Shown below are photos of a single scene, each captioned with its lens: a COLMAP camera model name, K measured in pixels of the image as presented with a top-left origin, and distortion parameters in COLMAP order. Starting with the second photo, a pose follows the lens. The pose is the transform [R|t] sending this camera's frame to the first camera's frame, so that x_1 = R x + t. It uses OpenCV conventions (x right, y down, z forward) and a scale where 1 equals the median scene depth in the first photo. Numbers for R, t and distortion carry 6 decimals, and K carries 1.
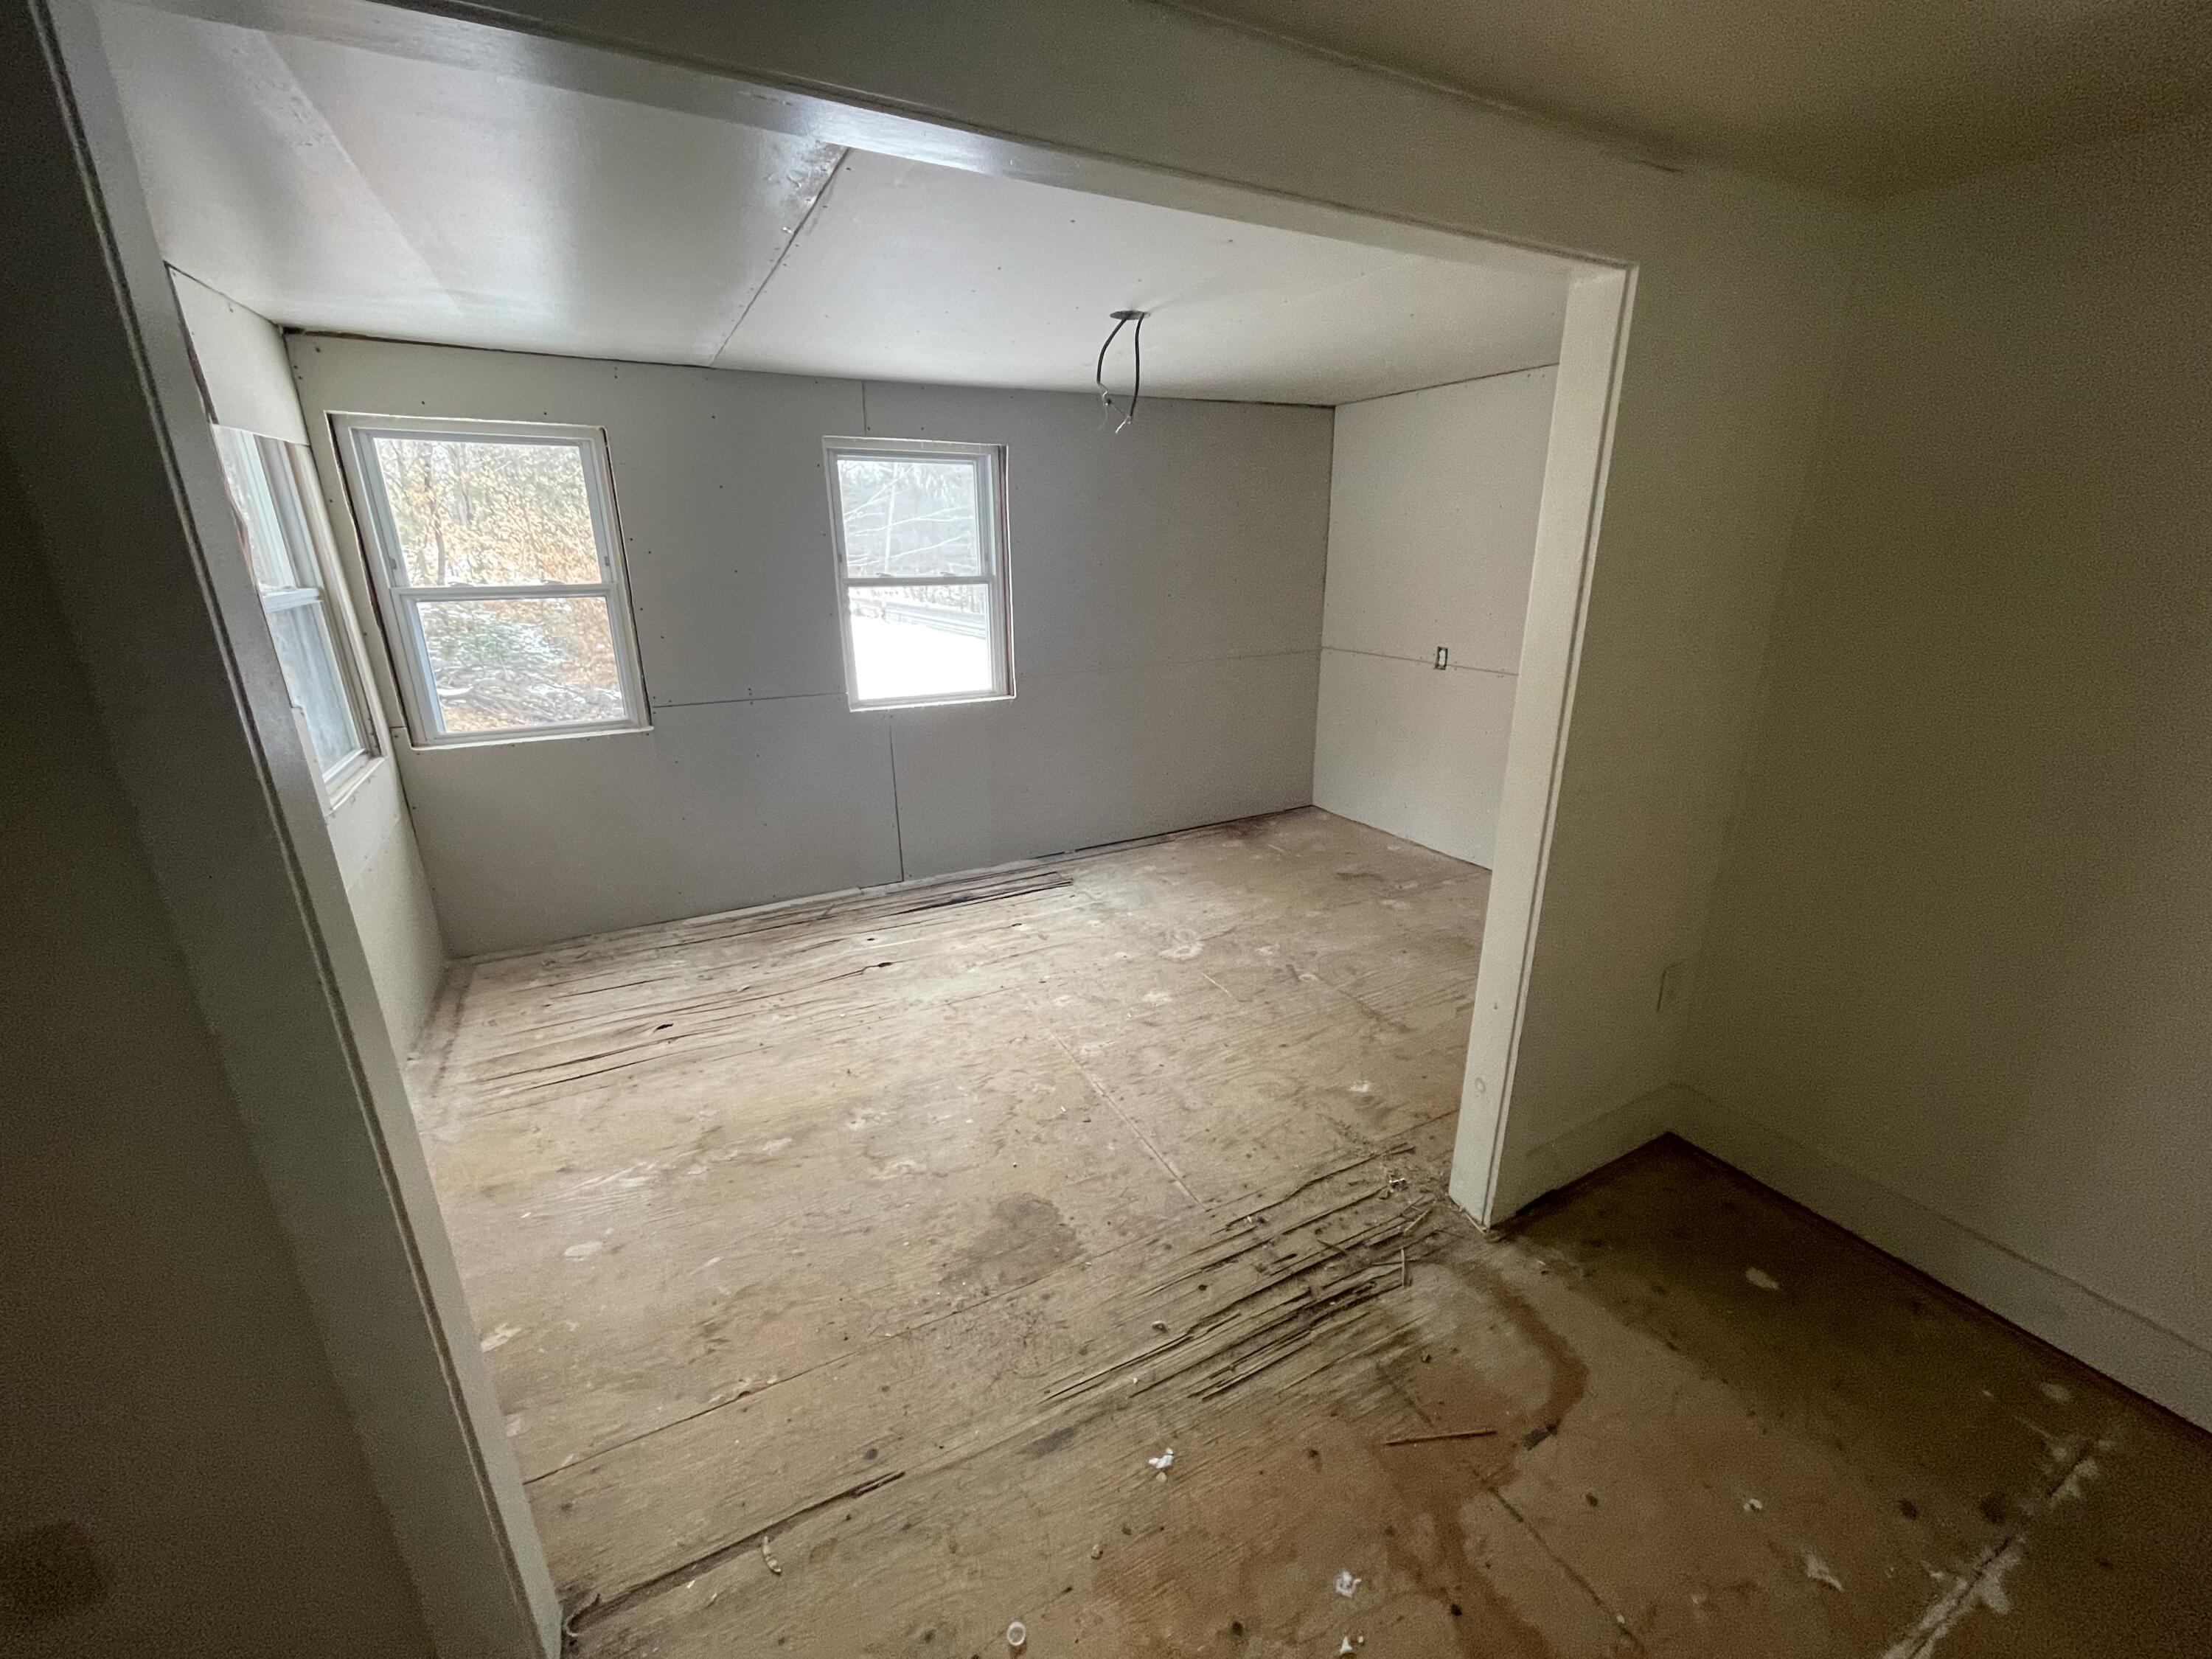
lens RADIAL K [[894.9, 0, 1108.1], [0, 894.9, 836.0], [0, 0, 1]] dist [-0.011027, -0.000257]
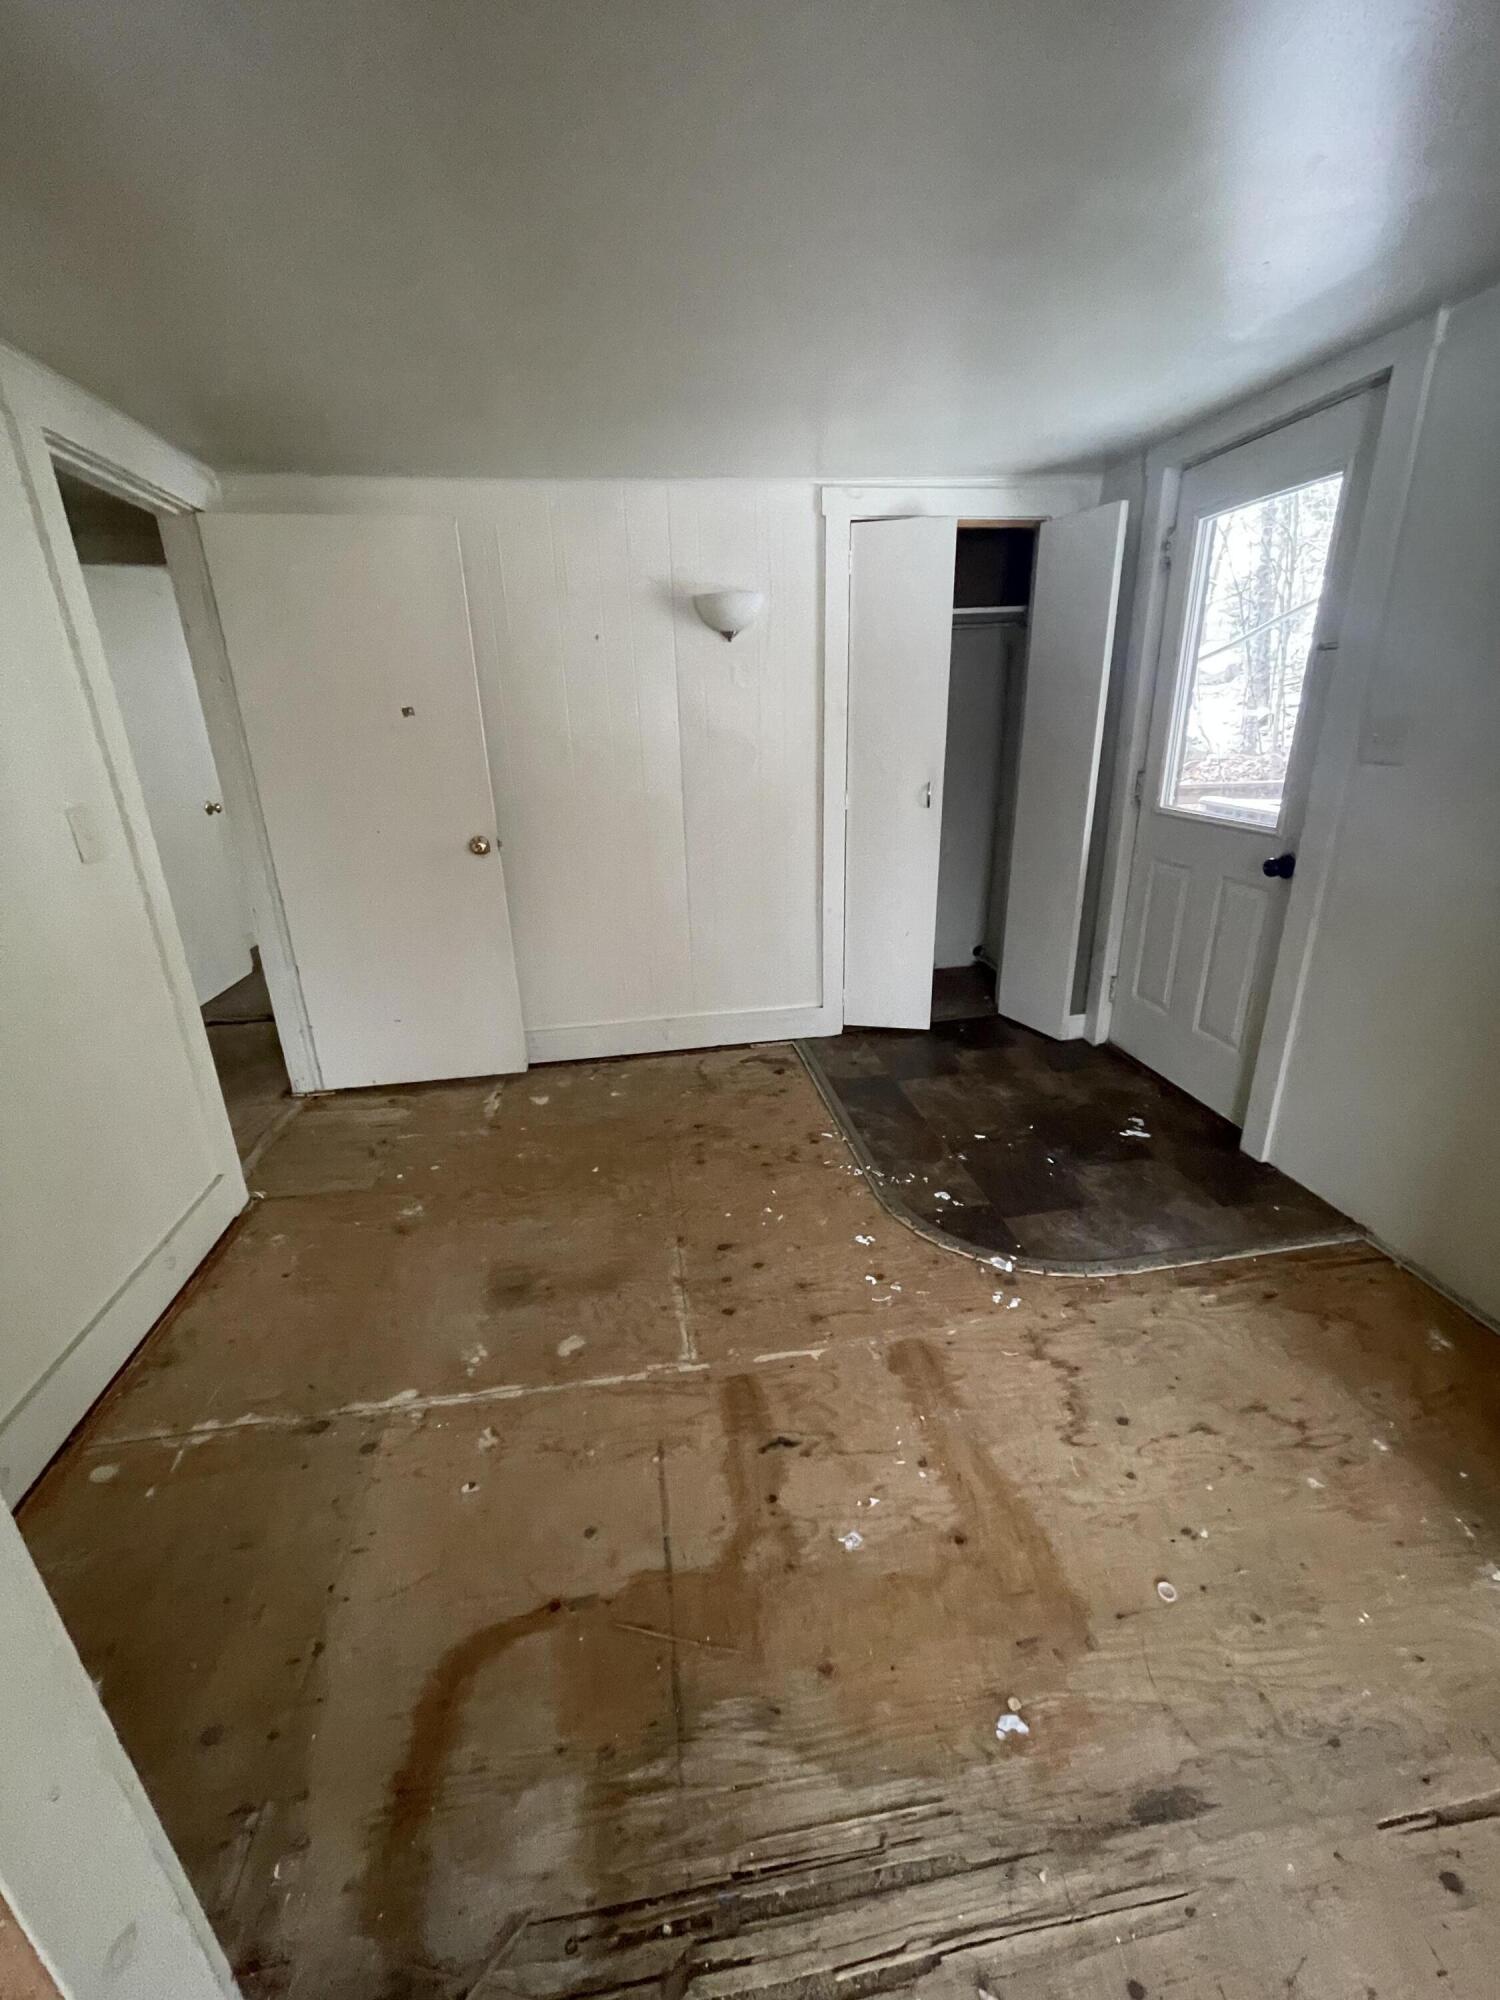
lens RADIAL K [[809.1, 0, 745.0], [0, 809.1, 1006.9], [0, 0, 1]] dist [-0.011027, -0.000257]
pose [[-0.944940, -0.072837, 0.319036, 0.103757], [0.137946, 0.795404, 0.590173, -0.276981], [-0.296749, 0.601687, -0.741561, 1.207542]]
